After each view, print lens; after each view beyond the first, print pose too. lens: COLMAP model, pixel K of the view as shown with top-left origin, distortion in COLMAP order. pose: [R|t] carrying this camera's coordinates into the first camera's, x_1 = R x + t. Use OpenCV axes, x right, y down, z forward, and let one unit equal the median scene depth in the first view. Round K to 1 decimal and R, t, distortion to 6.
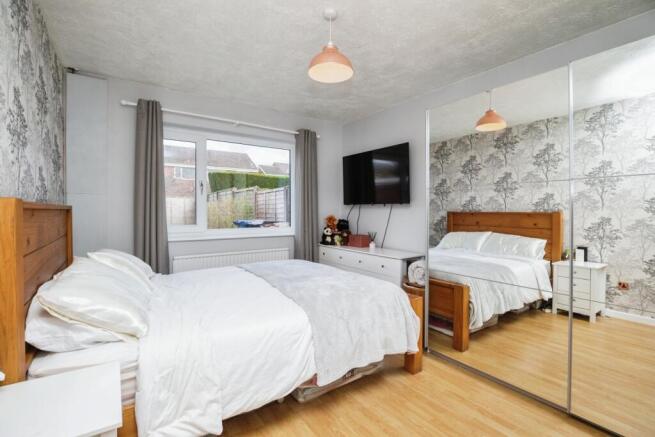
lens RADIAL K [[303.7, 0, 329.0], [0, 303.7, 213.3], [0, 0, 1]] dist [-0.026409, 0.001430]
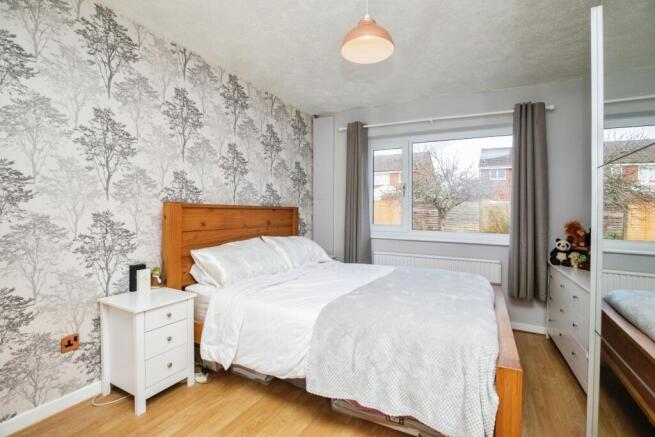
lens RADIAL K [[303.7, 0, 329.4], [0, 303.7, 214.7], [0, 0, 1]] dist [-0.026409, 0.001430]
pose [[0.463630, 0.015715, -0.885890, 0.436228], [-0.021485, 0.999748, 0.006491, -0.000354], [0.885768, 0.016024, 0.463851, 0.308177]]
